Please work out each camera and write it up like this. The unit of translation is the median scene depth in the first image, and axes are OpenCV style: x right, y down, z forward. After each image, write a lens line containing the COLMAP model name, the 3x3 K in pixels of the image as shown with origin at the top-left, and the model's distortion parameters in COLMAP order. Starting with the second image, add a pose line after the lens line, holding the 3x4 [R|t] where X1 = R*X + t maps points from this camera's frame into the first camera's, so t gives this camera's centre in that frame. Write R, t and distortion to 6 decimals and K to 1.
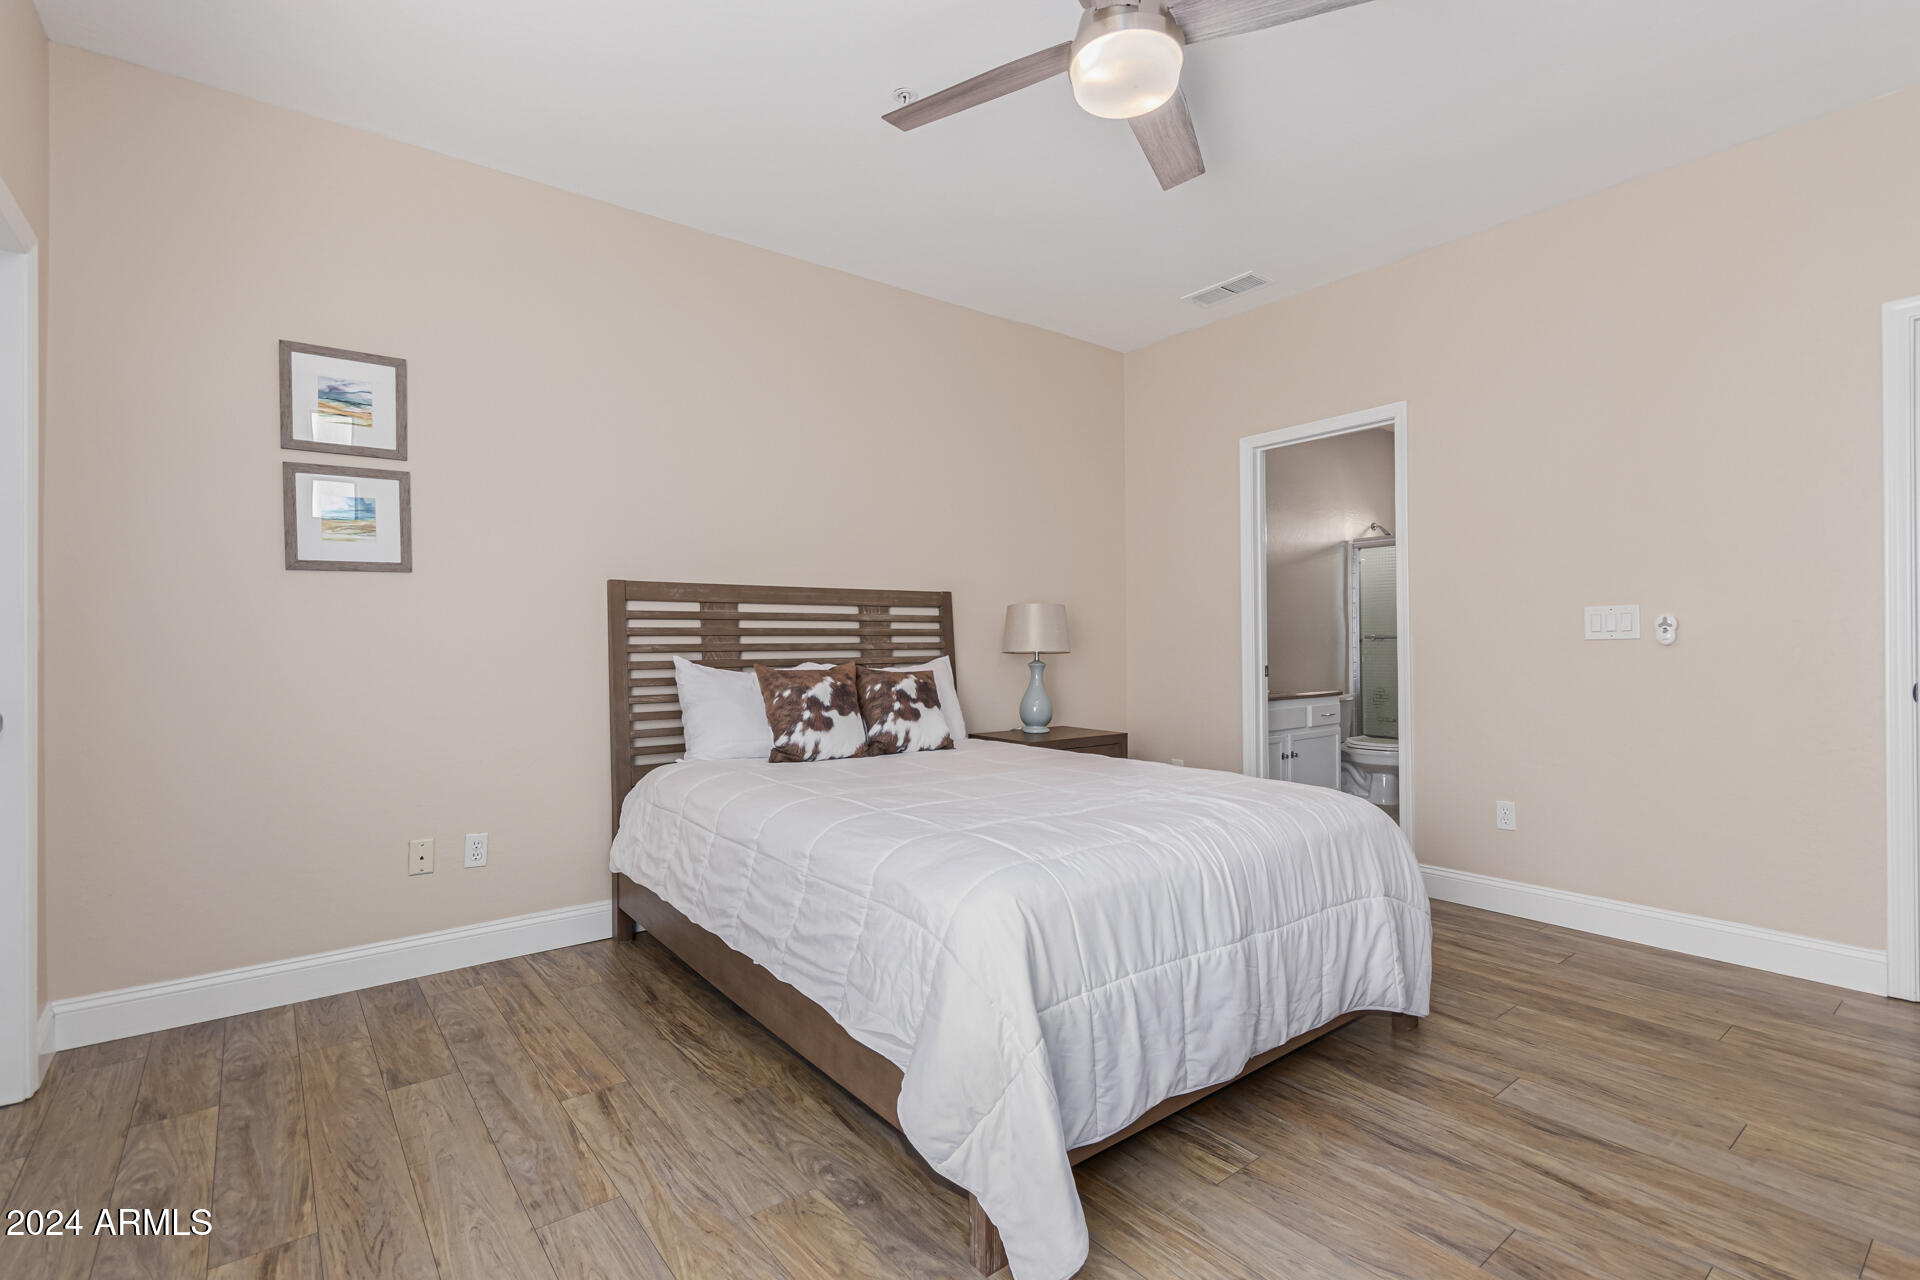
lens RADIAL K [[890.2, 0, 957.4], [0, 890.2, 633.4], [0, 0, 1]] dist [0.018064, 0.000156]
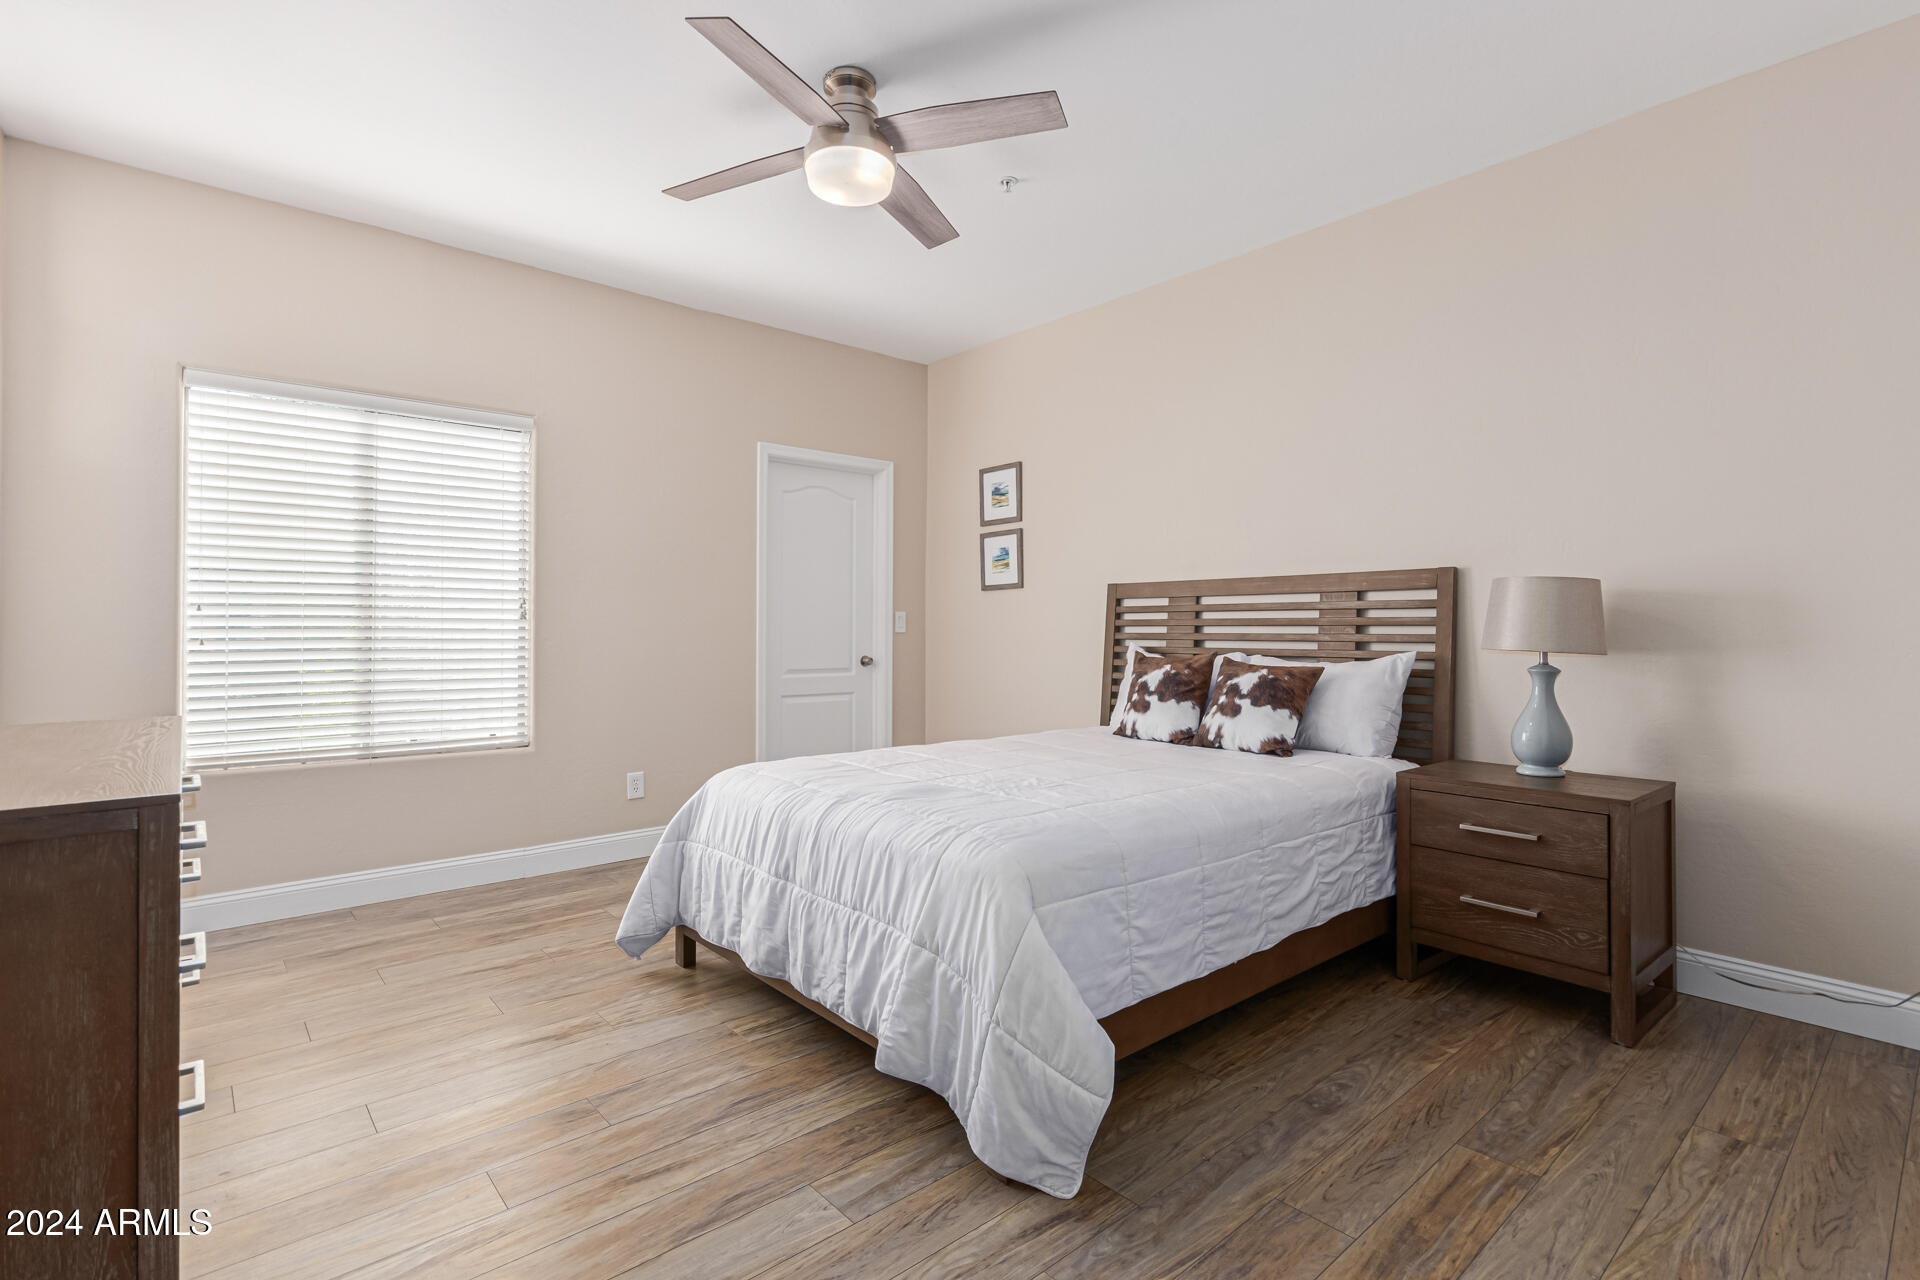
lens RADIAL K [[891.3, 0, 965.7], [0, 891.3, 635.4], [0, 0, 1]] dist [0.000593, 0.000737]
pose [[0.053199, 0.010264, -0.998531, 1.042860], [0.003325, 0.999940, 0.010455, 0.002192], [0.998578, -0.003876, 0.053162, 0.811126]]
